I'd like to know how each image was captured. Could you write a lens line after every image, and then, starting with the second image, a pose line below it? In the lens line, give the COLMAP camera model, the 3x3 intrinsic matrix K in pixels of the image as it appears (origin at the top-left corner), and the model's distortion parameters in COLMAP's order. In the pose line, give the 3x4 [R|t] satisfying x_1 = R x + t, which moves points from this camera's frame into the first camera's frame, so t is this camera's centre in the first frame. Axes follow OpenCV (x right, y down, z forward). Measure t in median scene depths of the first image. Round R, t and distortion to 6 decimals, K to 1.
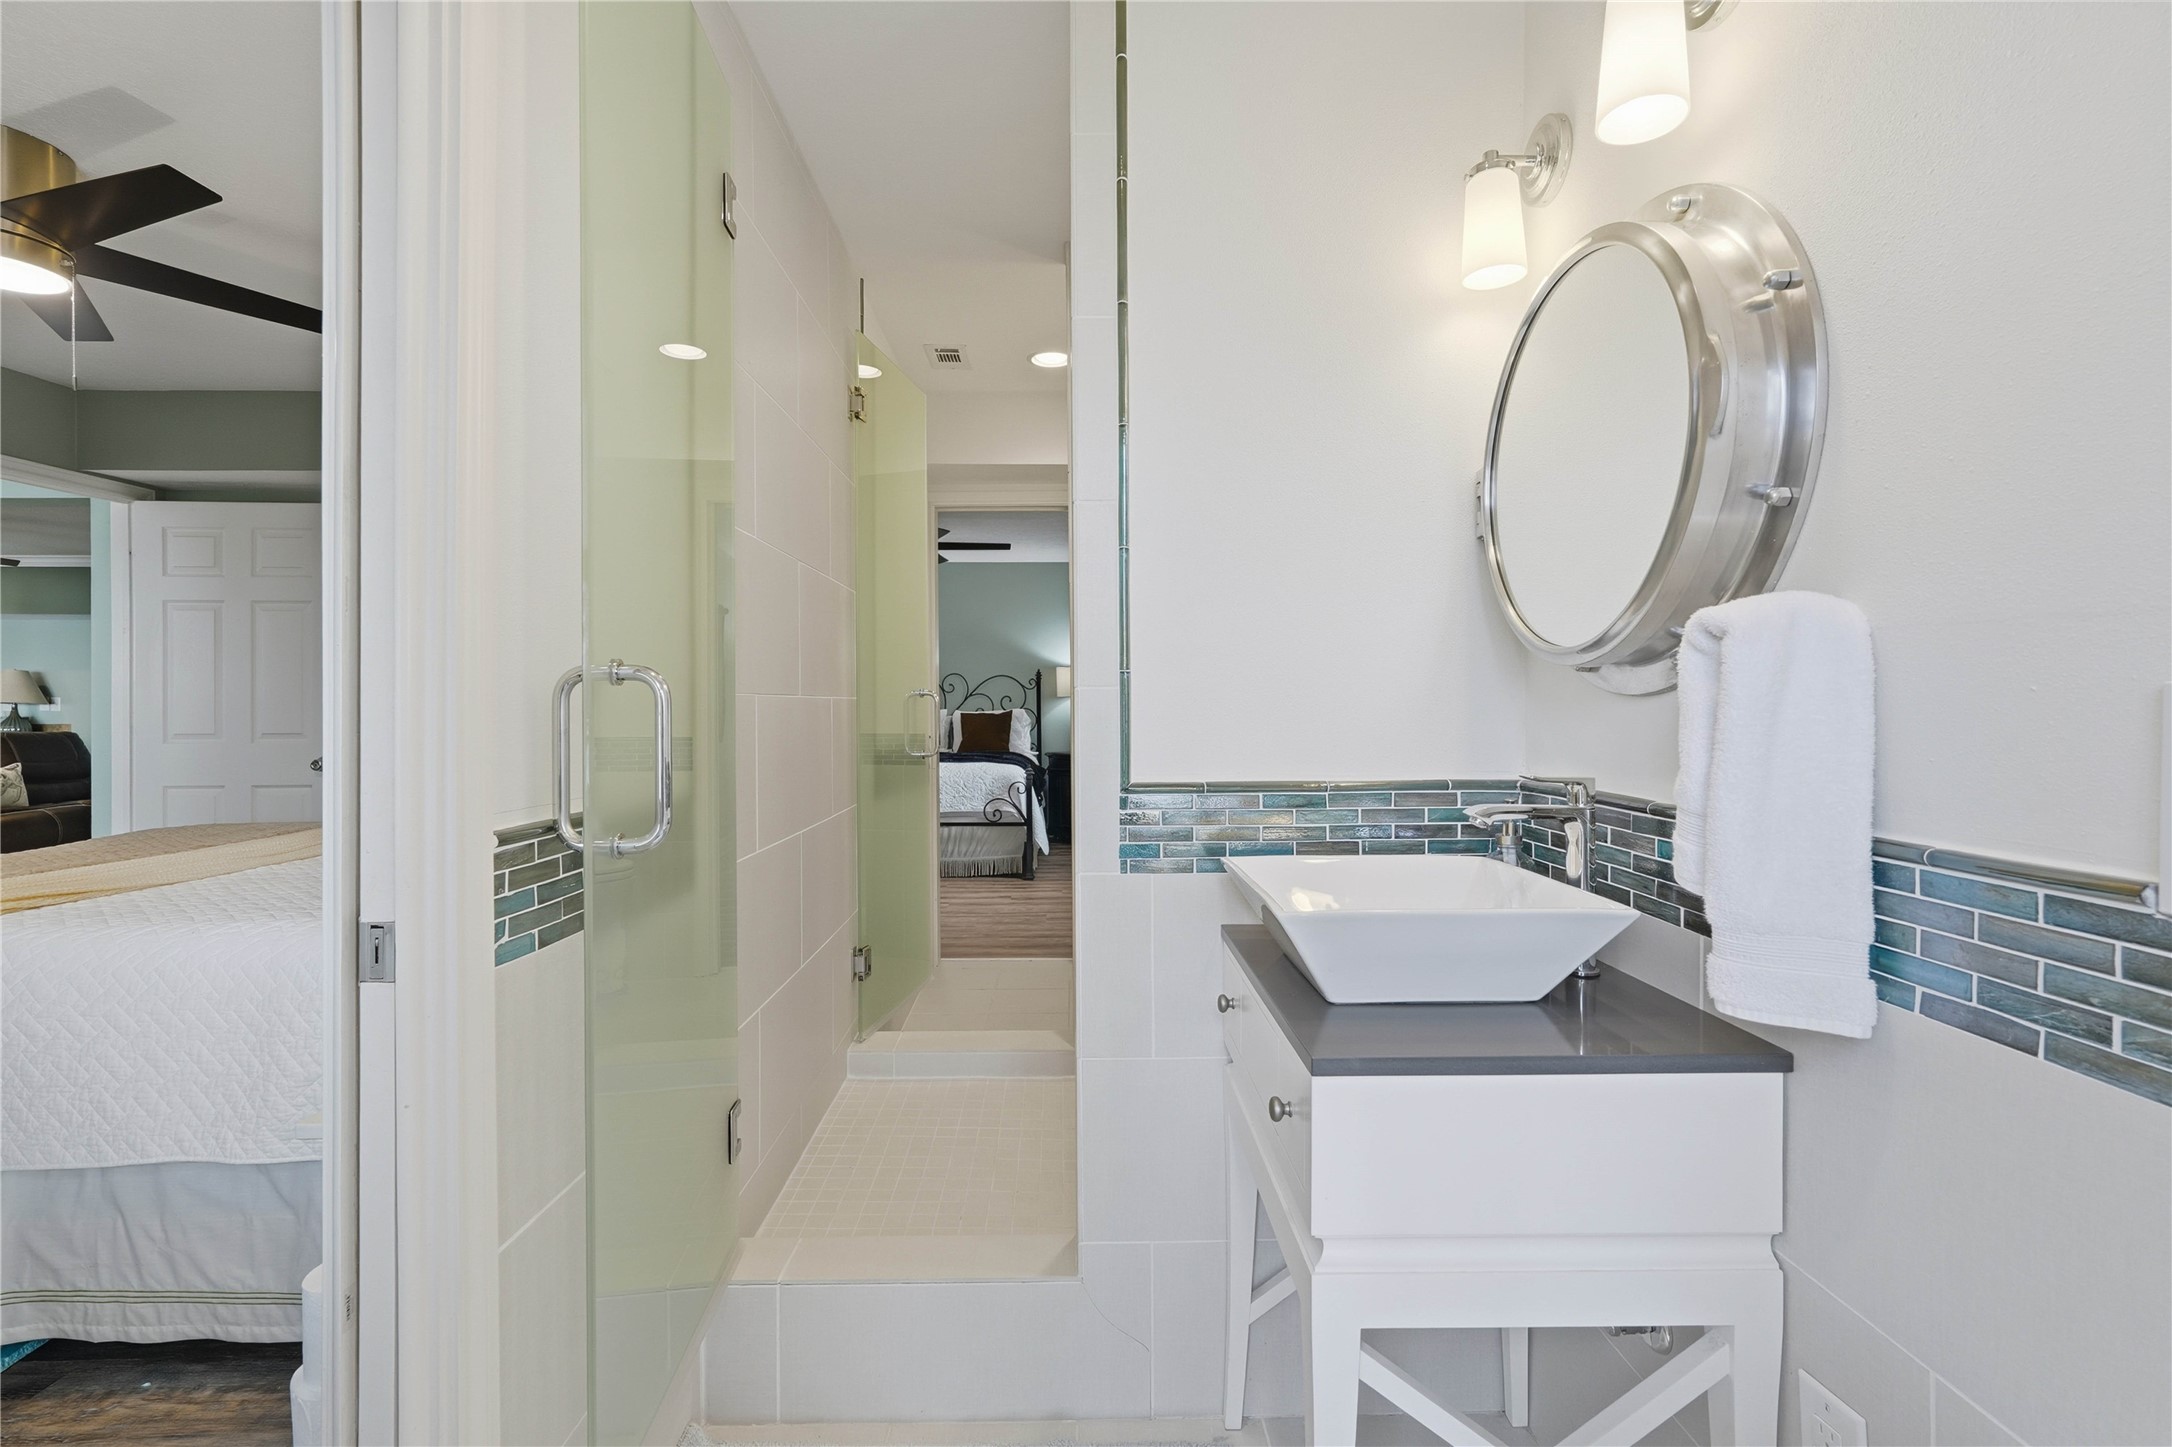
lens RADIAL K [[984.8, 0, 1082.3], [0, 984.8, 707.6], [0, 0, 1]] dist [-0.013115, 0.006156]
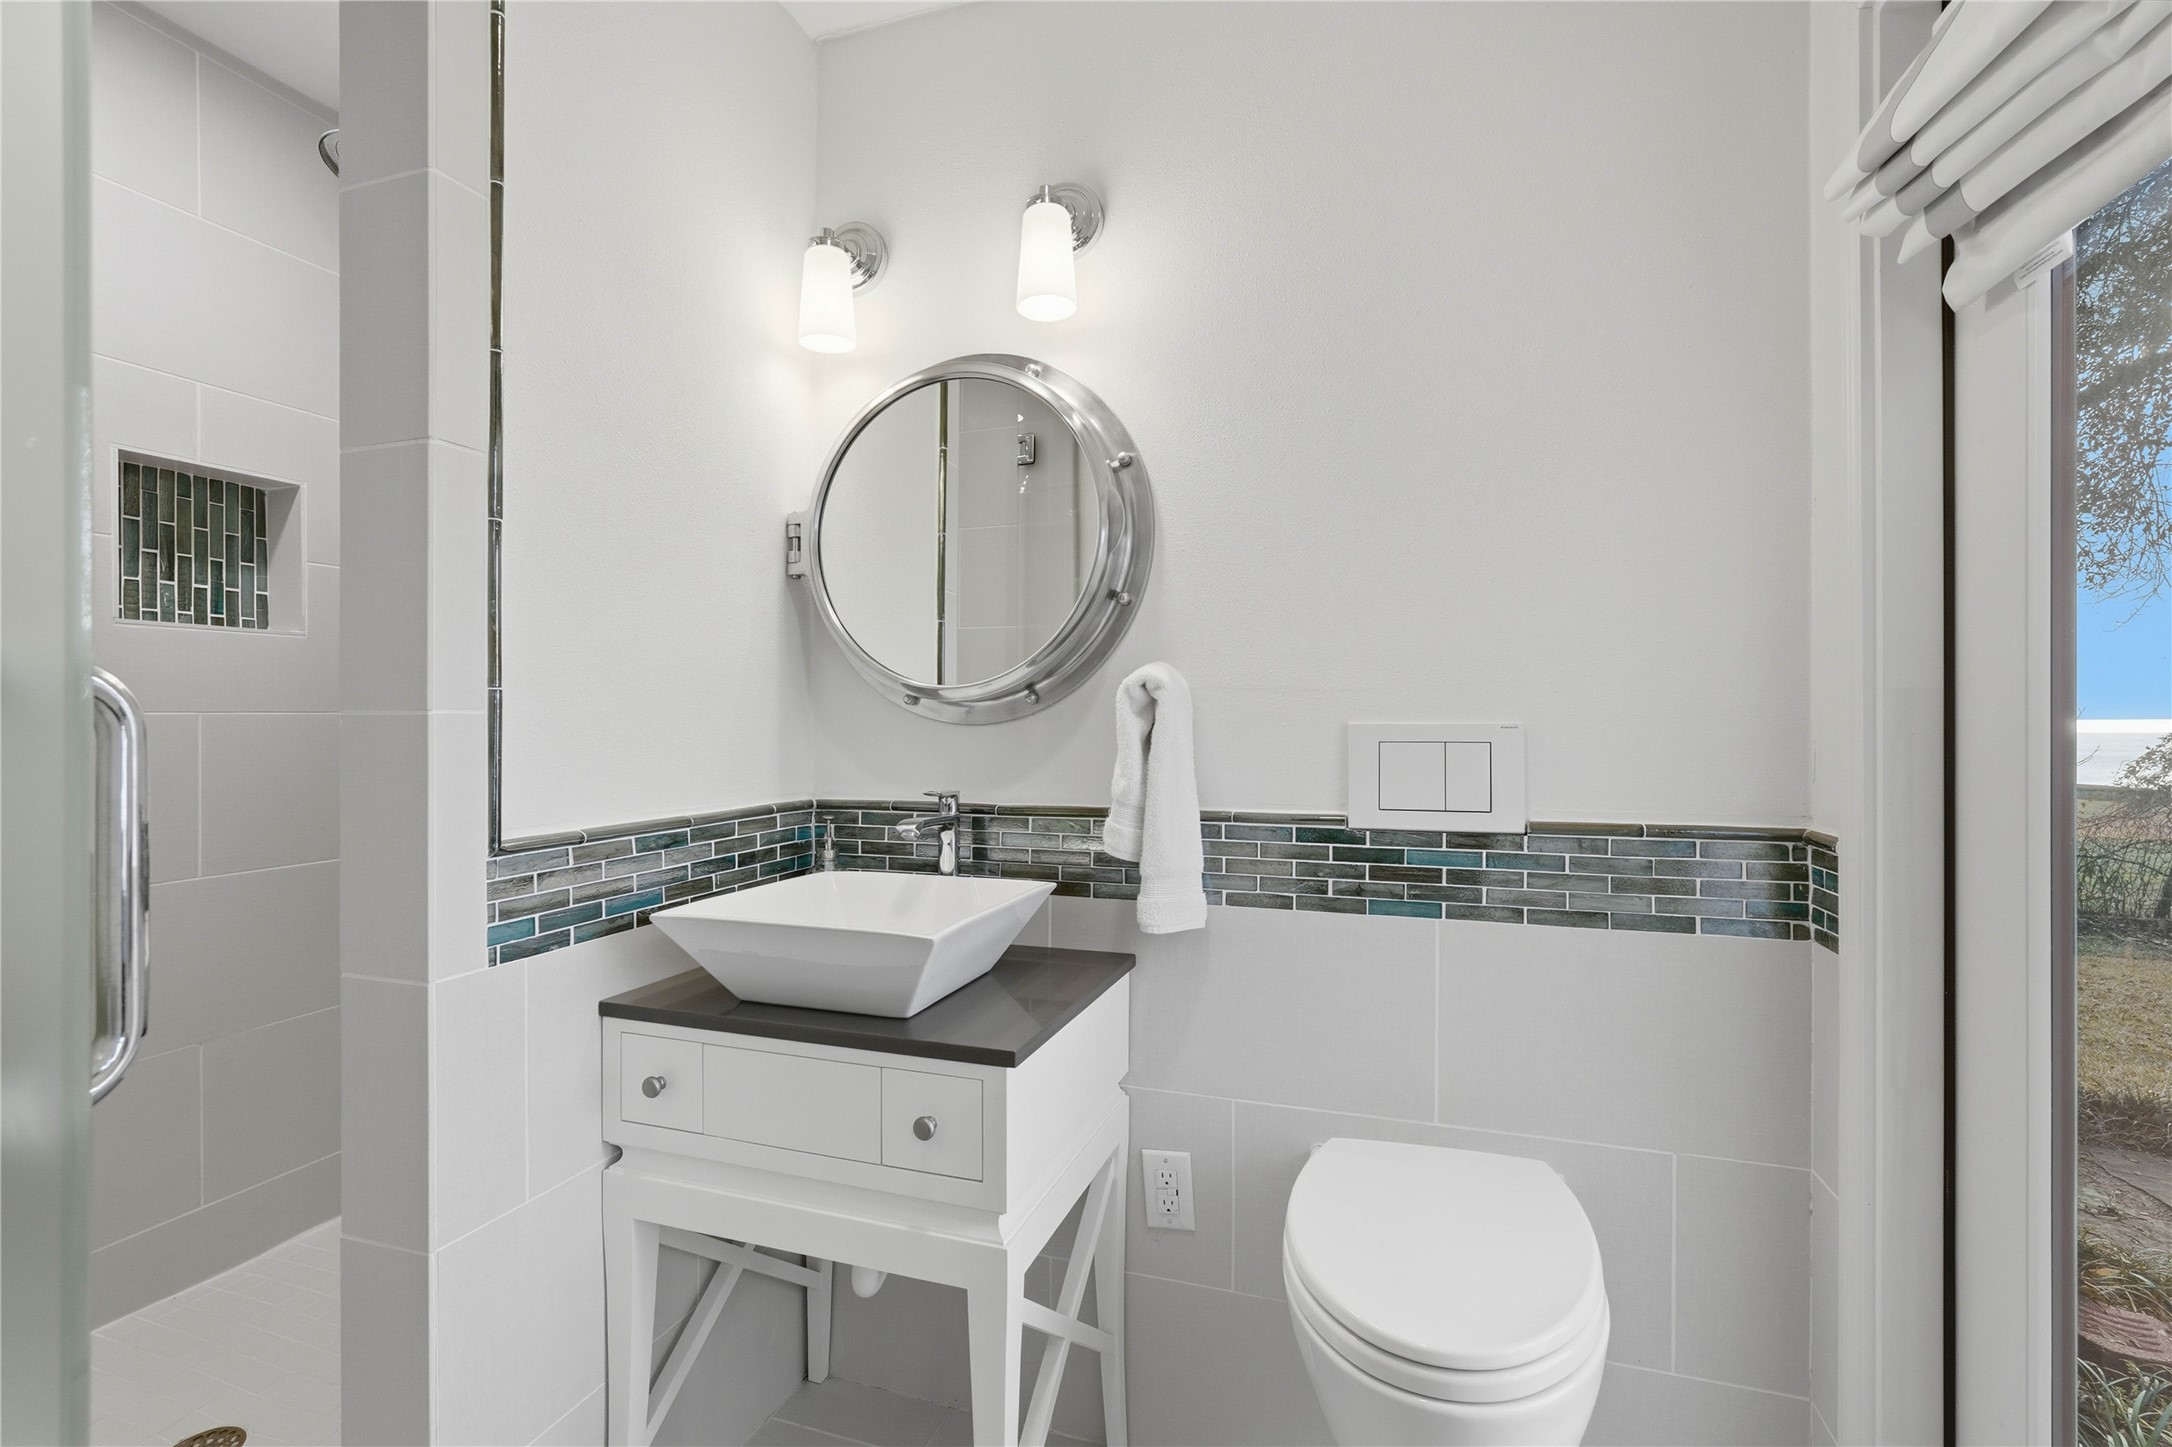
lens RADIAL K [[984.8, 0, 1081.9], [0, 984.8, 730.4], [0, 0, 1]] dist [-0.013115, 0.006156]
pose [[0.329857, -0.003999, 0.944022, -0.523211], [0.001502, 0.999992, 0.003711, -0.008935], [-0.944030, 0.000194, 0.329861, 0.363626]]
